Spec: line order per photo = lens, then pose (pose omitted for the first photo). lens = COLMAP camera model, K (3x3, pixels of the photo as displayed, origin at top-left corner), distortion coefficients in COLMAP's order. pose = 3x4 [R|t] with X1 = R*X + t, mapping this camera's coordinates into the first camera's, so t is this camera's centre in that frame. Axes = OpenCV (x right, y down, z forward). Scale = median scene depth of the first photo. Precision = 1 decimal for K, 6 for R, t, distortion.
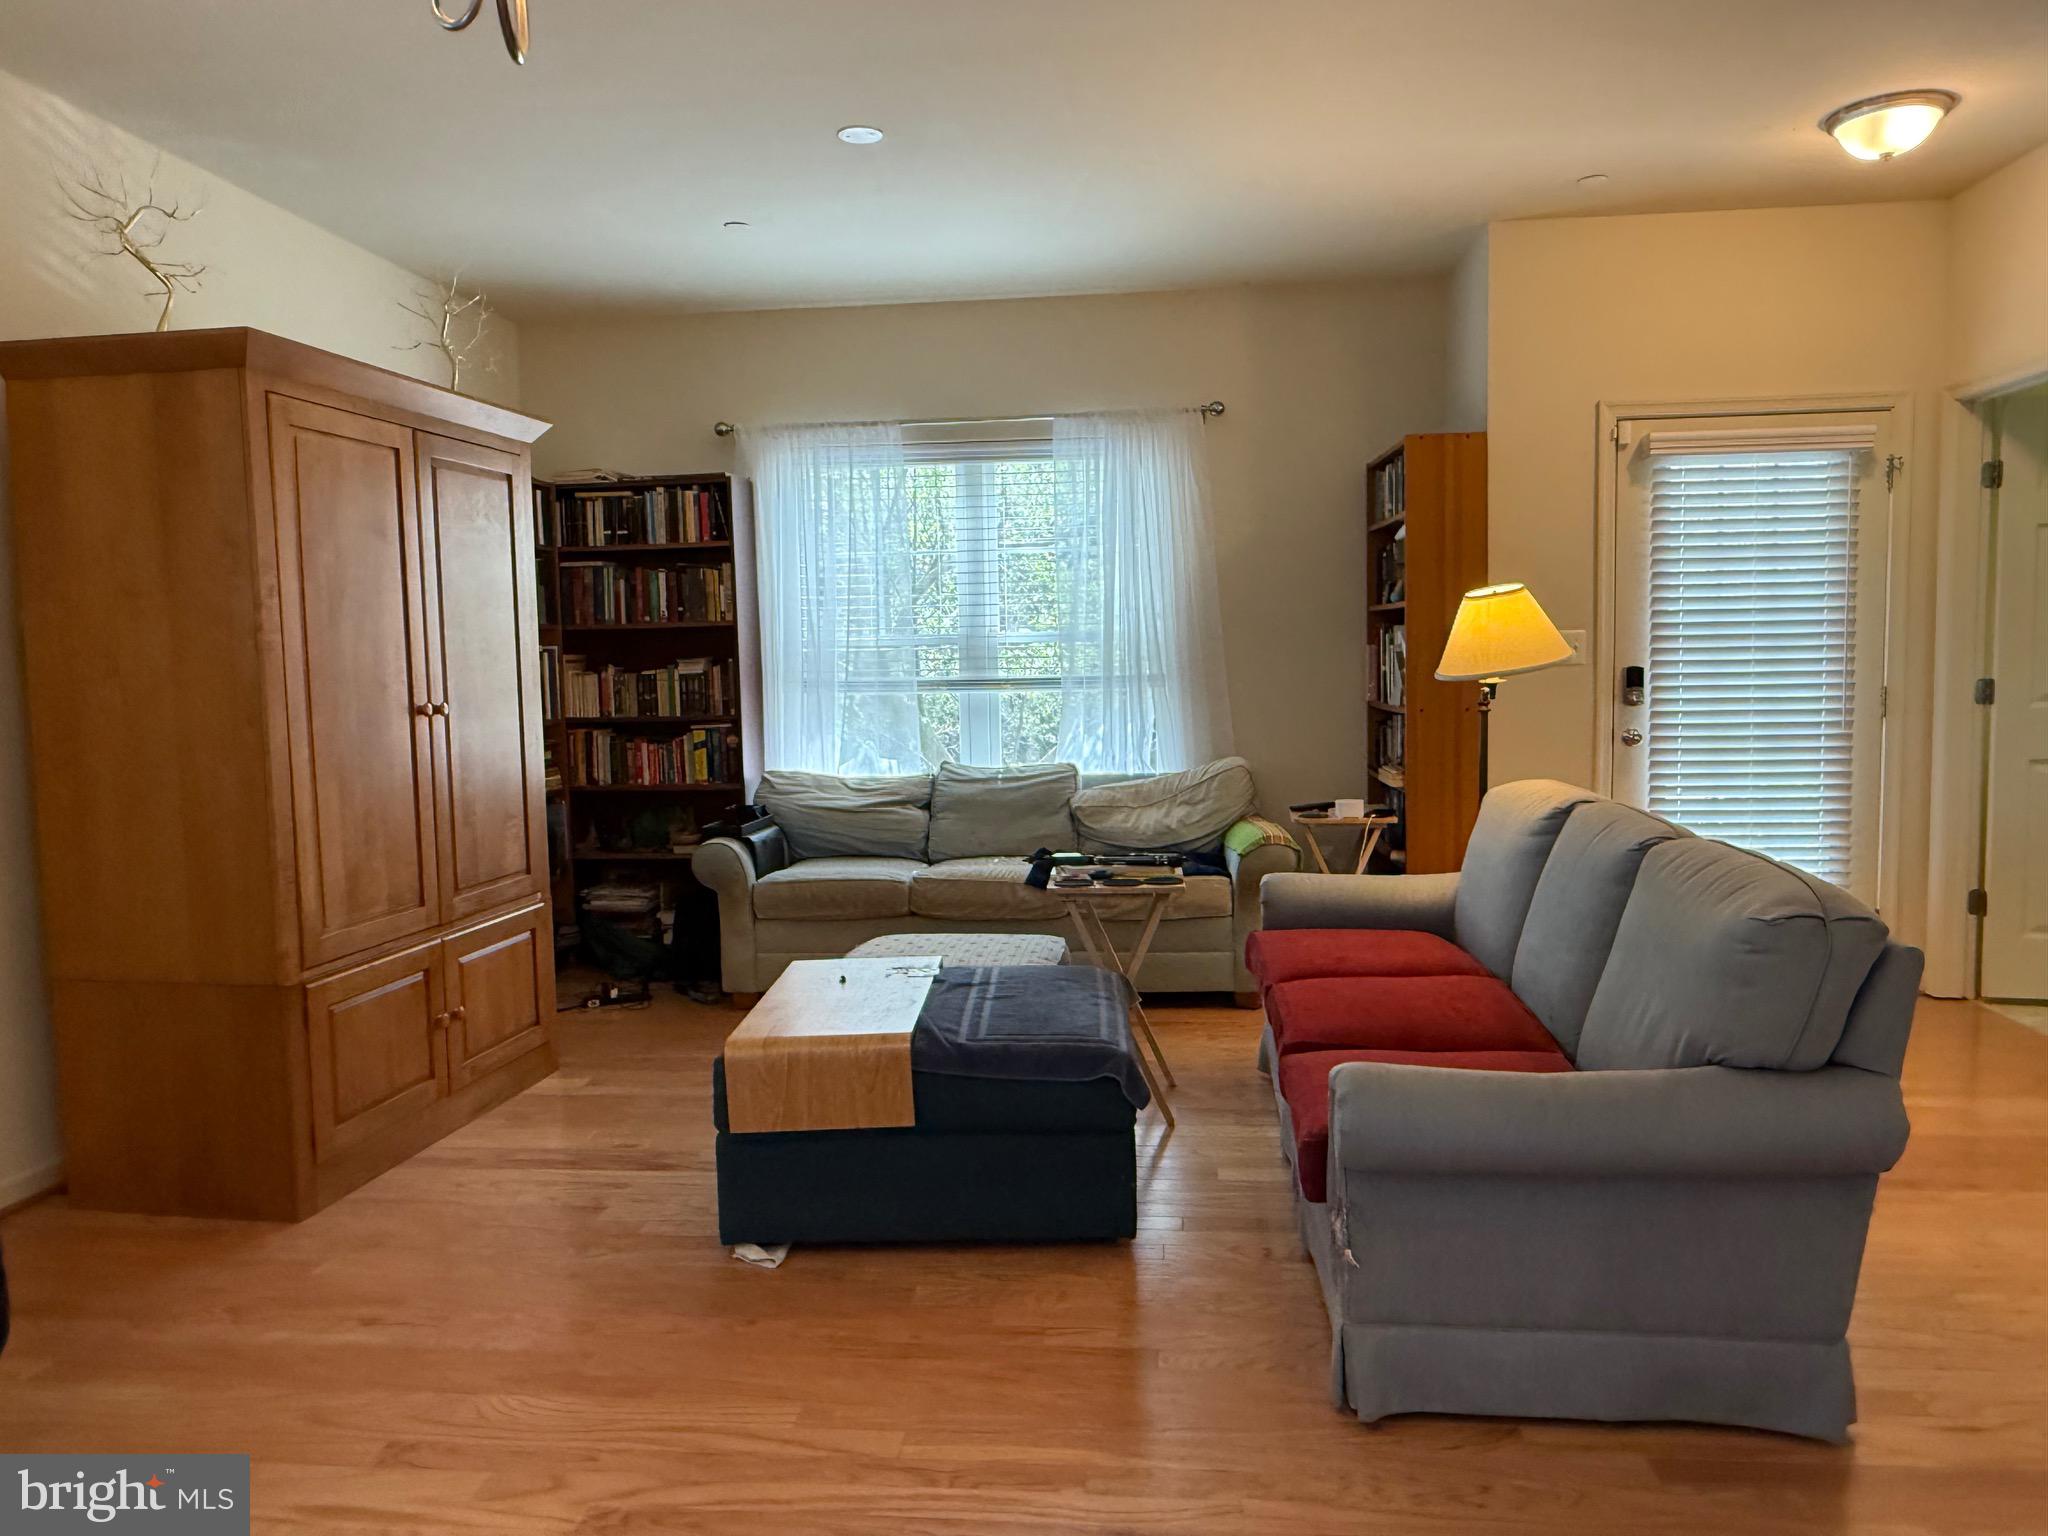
lens RADIAL K [[1444.9, 0, 1024.0], [0, 1444.9, 768.0], [0, 0, 1]] dist [-0.006974, -0.001781]
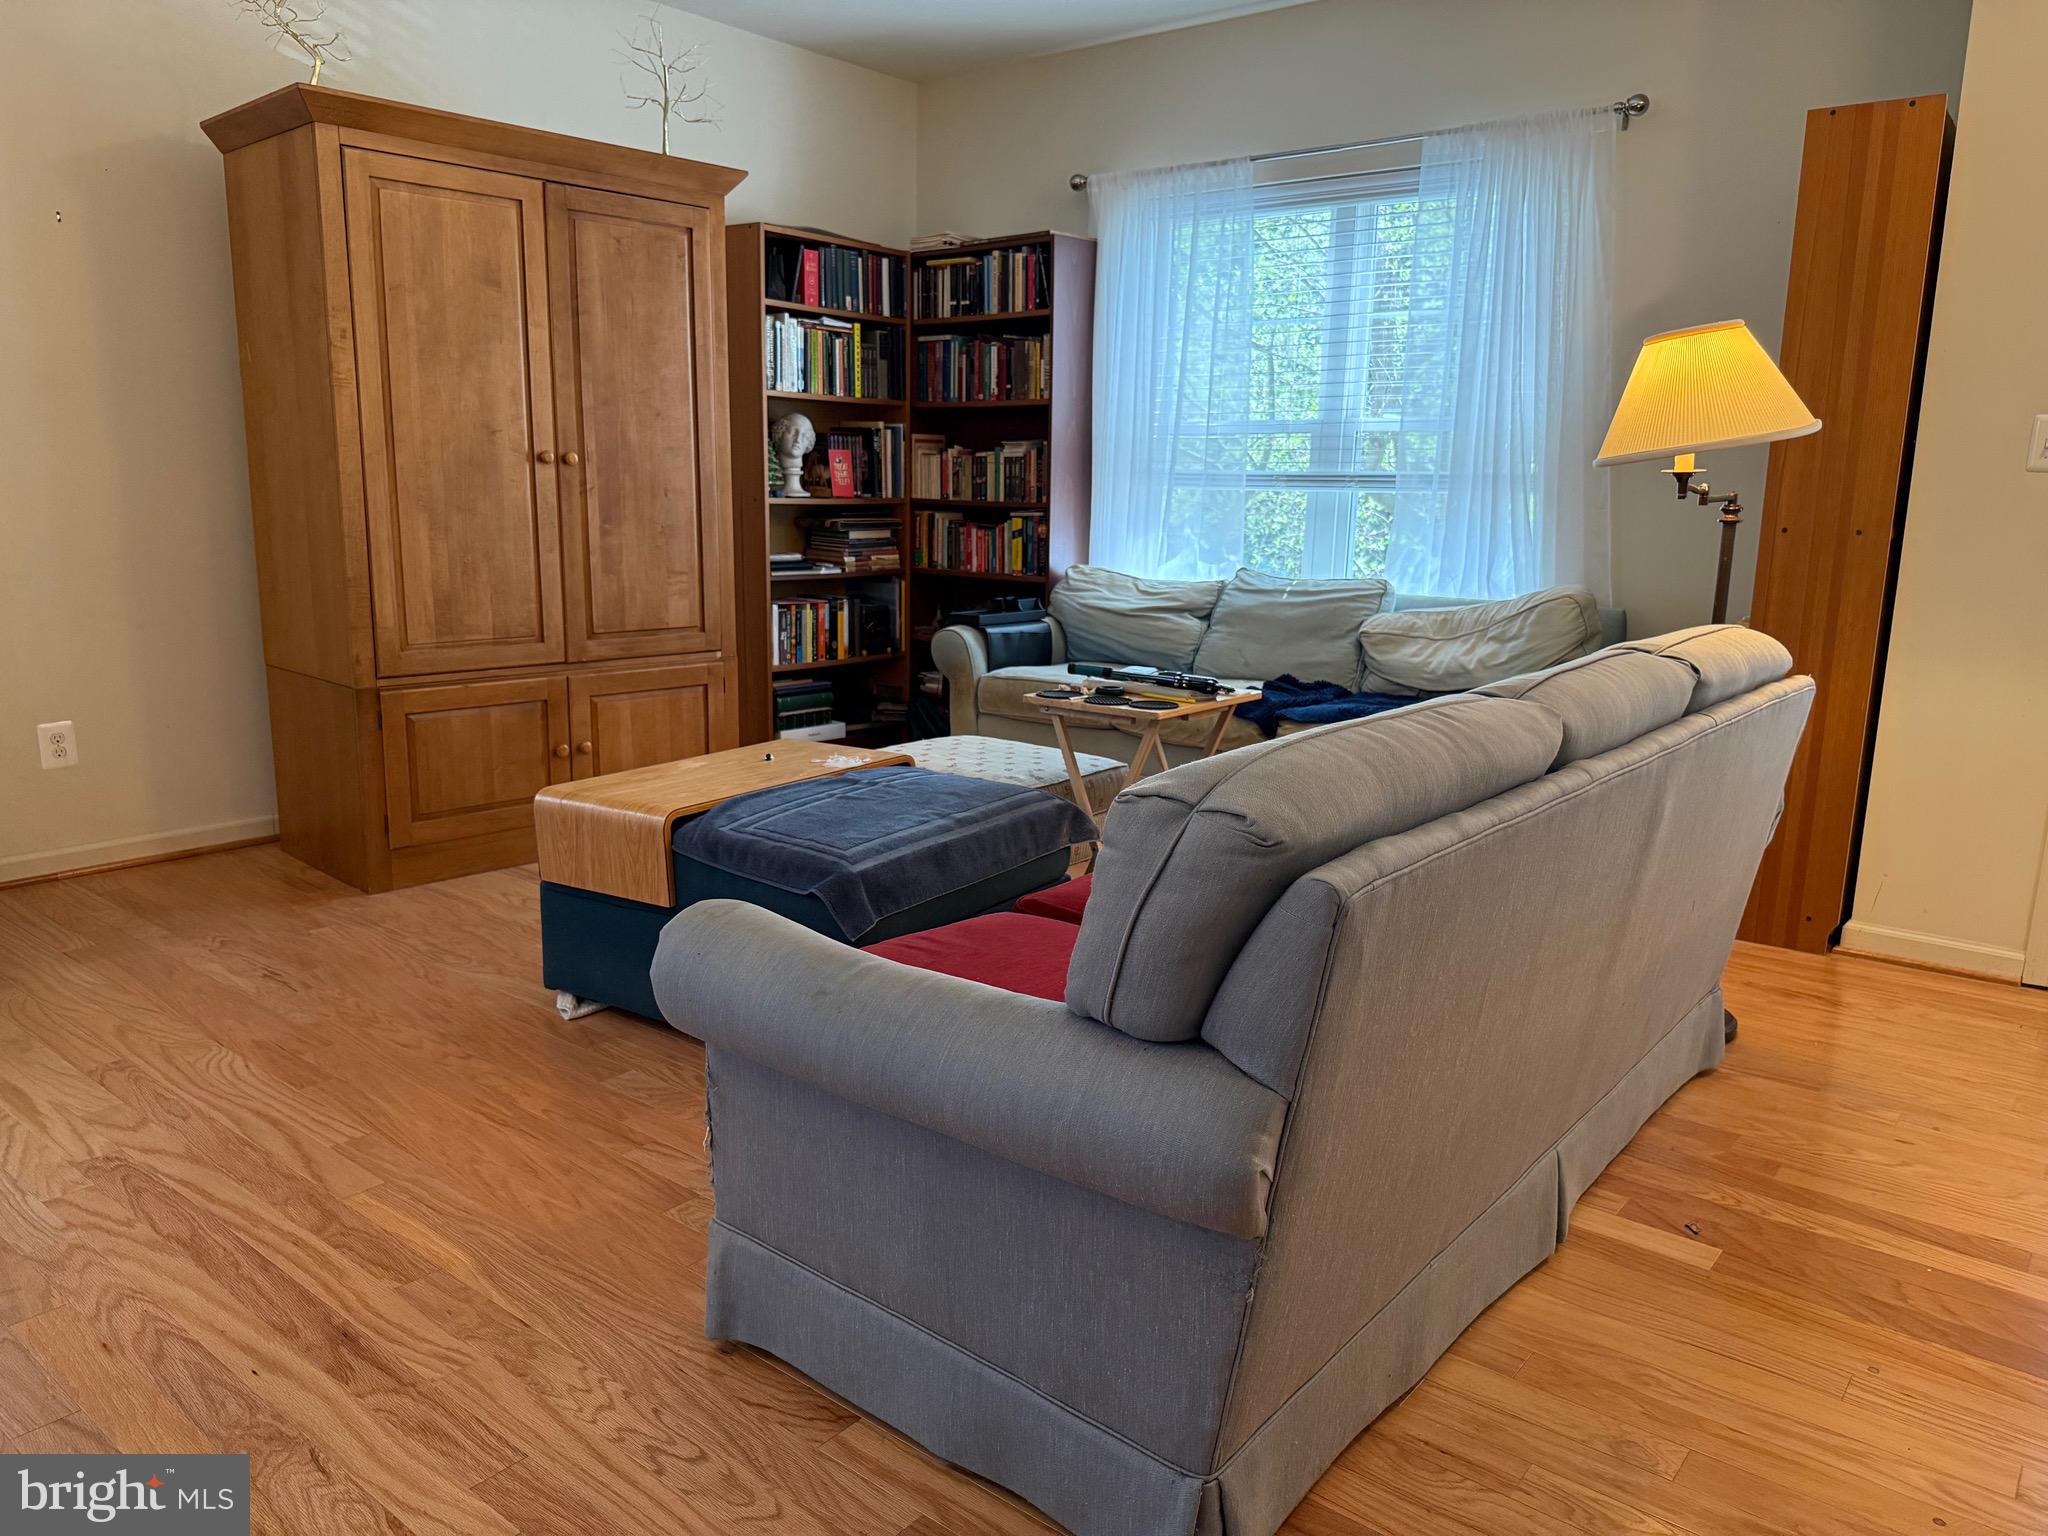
lens RADIAL K [[1445.9, 0, 1018.6], [0, 1445.9, 800.4], [0, 0, 1]] dist [0.101790, -0.200444]
pose [[0.834407, 0.155893, -0.528642, 0.320096], [-0.082943, 0.983758, 0.159188, 0.005290], [0.544872, -0.088980, 0.833785, 0.181898]]
